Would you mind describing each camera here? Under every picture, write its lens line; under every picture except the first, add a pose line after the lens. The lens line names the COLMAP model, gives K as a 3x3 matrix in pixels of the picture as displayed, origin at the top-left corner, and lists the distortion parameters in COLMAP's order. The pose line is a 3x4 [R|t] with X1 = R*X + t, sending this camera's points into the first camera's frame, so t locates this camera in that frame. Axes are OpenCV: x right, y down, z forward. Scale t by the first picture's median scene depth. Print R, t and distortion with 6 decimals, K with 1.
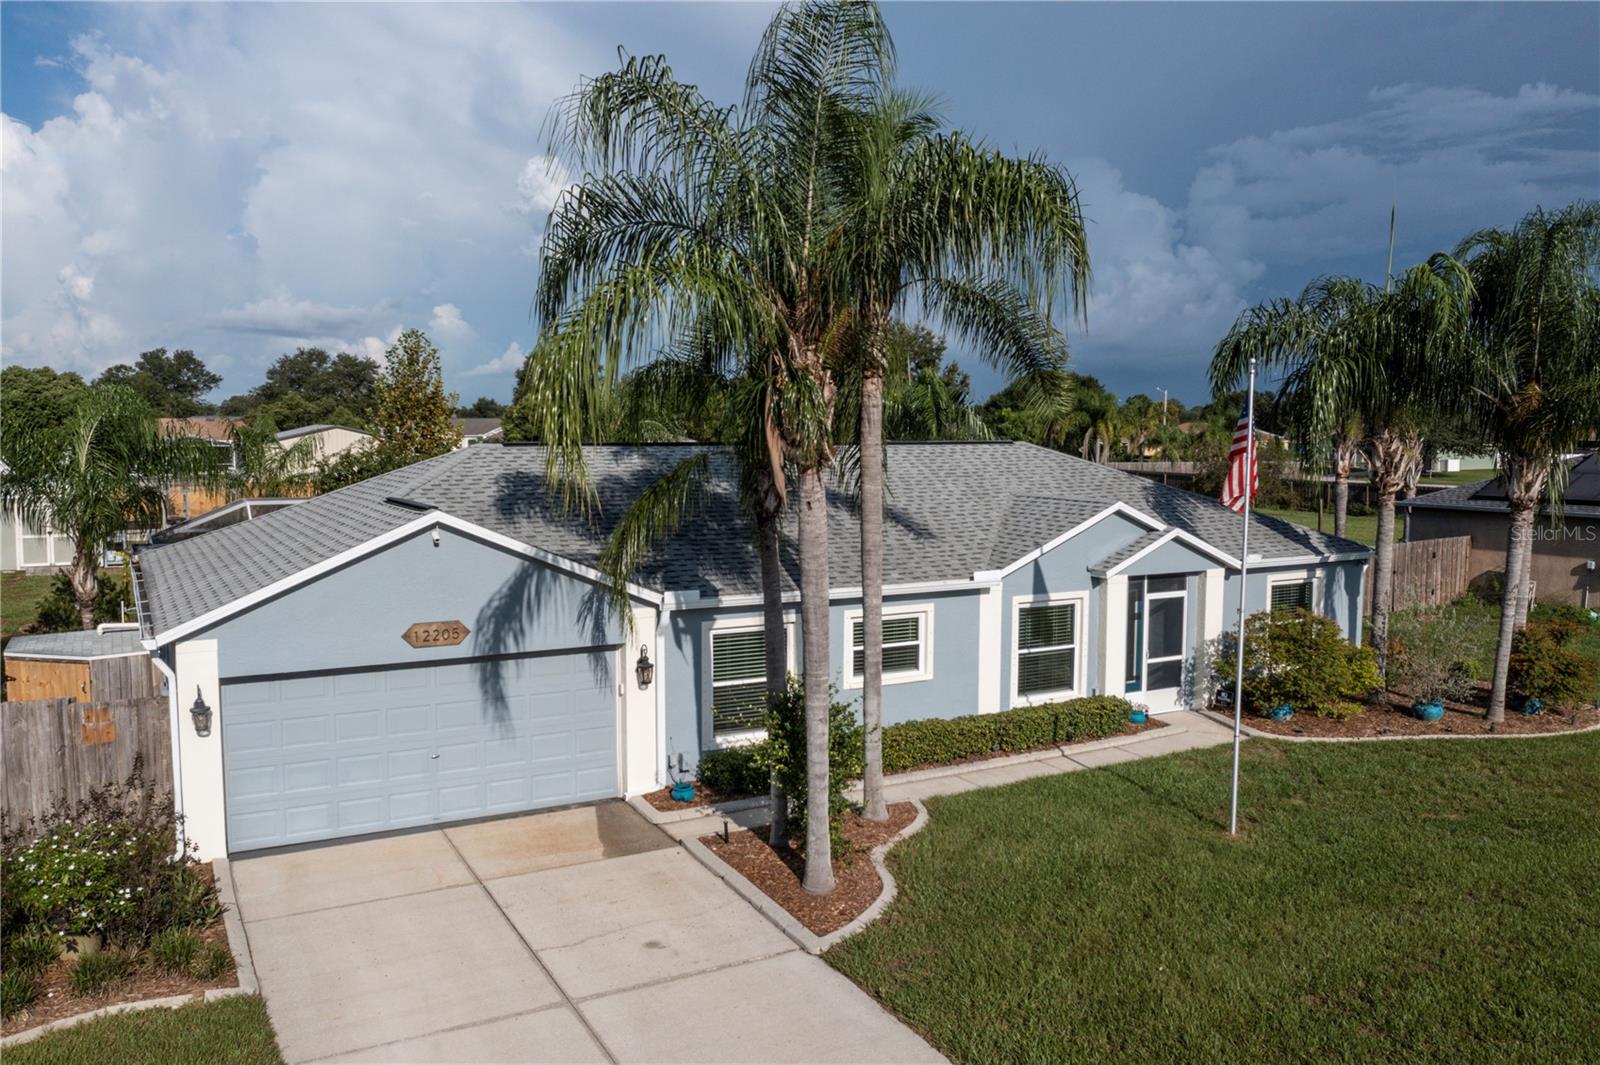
lens RADIAL K [[1230.0, 0, 800.0], [0, 1230.0, 532.5], [0, 0, 1]] dist [-0.029933, -0.002717]
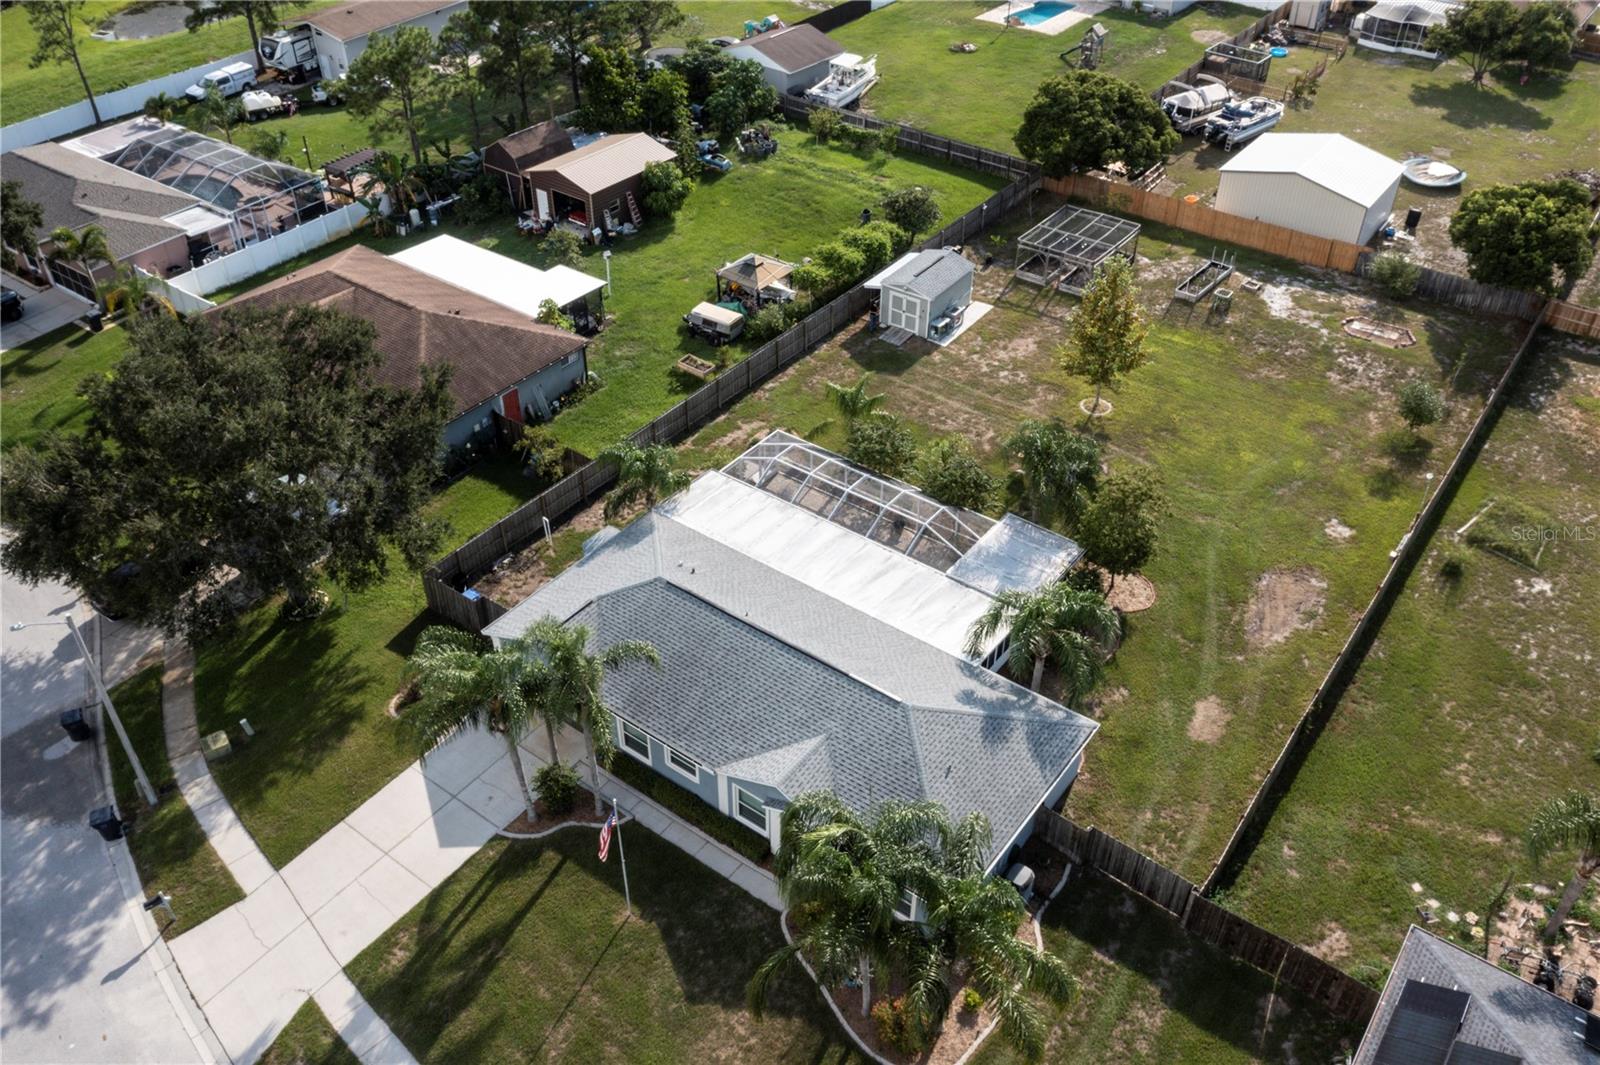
lens RADIAL K [[1271.1, 0, 800.0], [0, 1271.1, 532.5], [0, 0, 1]] dist [-0.030376, 0.001343]
pose [[0.408151, 0.565128, -0.716968, 1.556108], [-0.077355, 0.803946, 0.589650, -1.606061], [0.909631, -0.185205, 0.371847, 0.363107]]
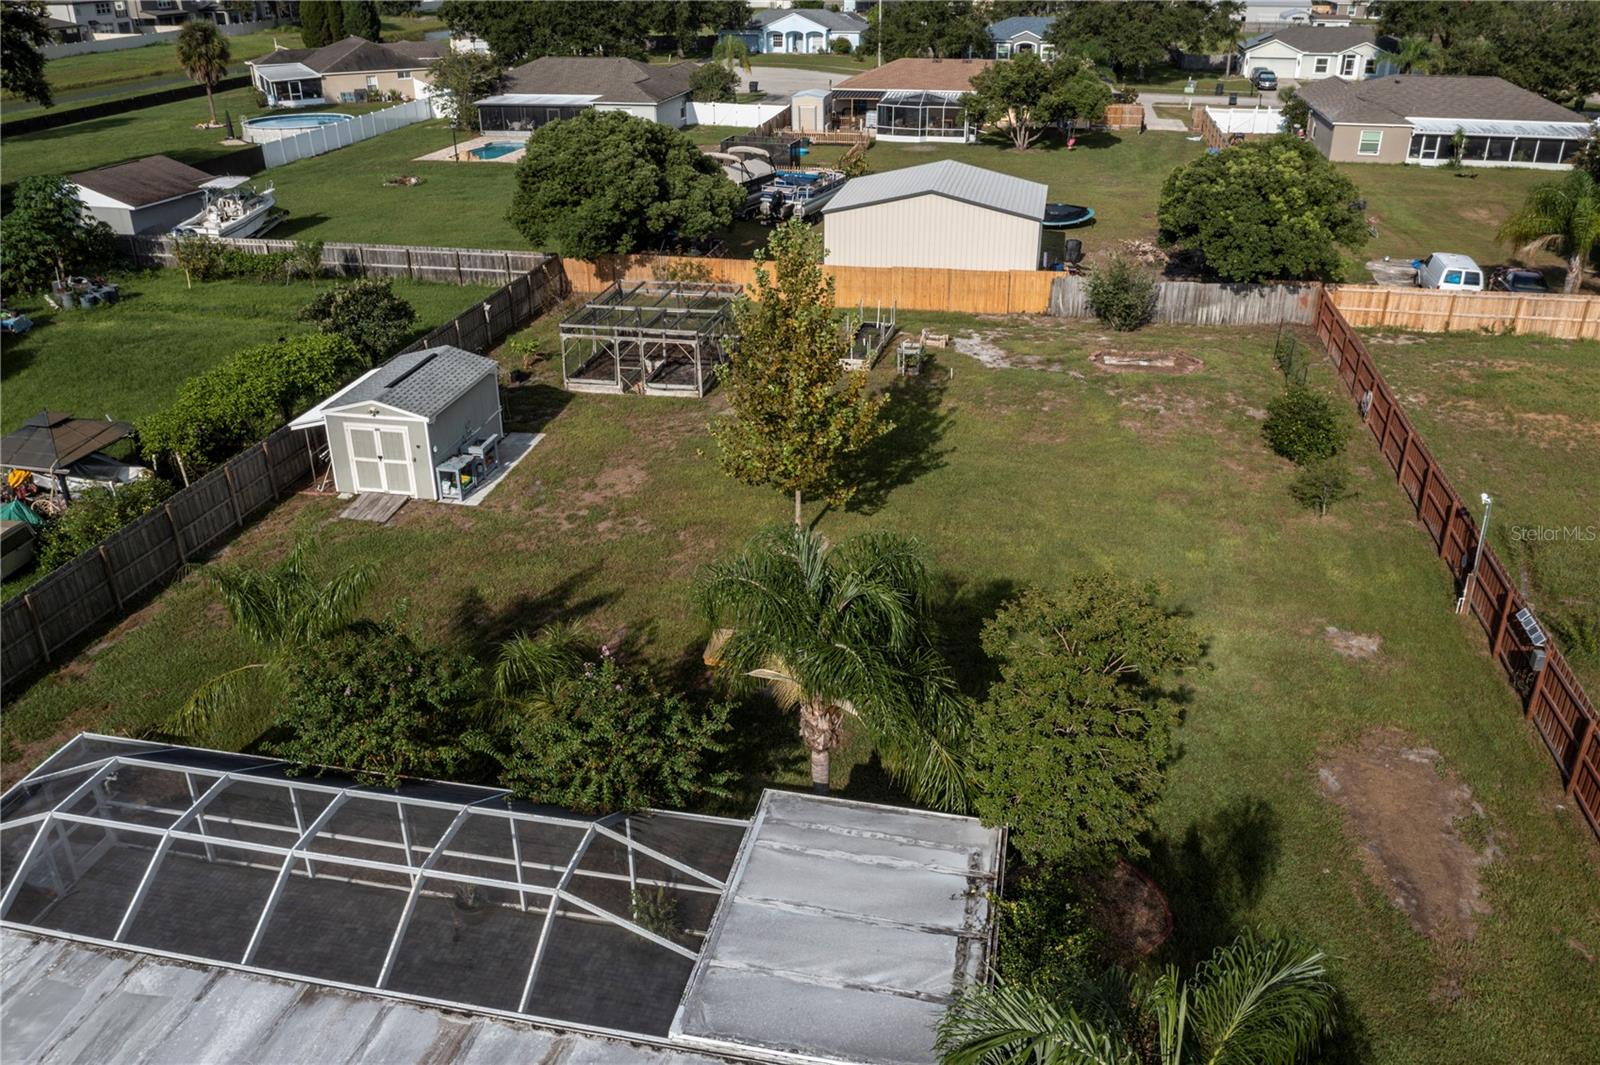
lens RADIAL K [[1250.4, 0, 800.0], [0, 1250.4, 532.5], [0, 0, 1]] dist [-0.036430, 0.001419]
pose [[0.758035, 0.279217, -0.589425, 0.278291], [-0.049823, 0.925878, 0.374524, -0.603104], [0.650309, -0.254535, 0.715759, 1.173123]]
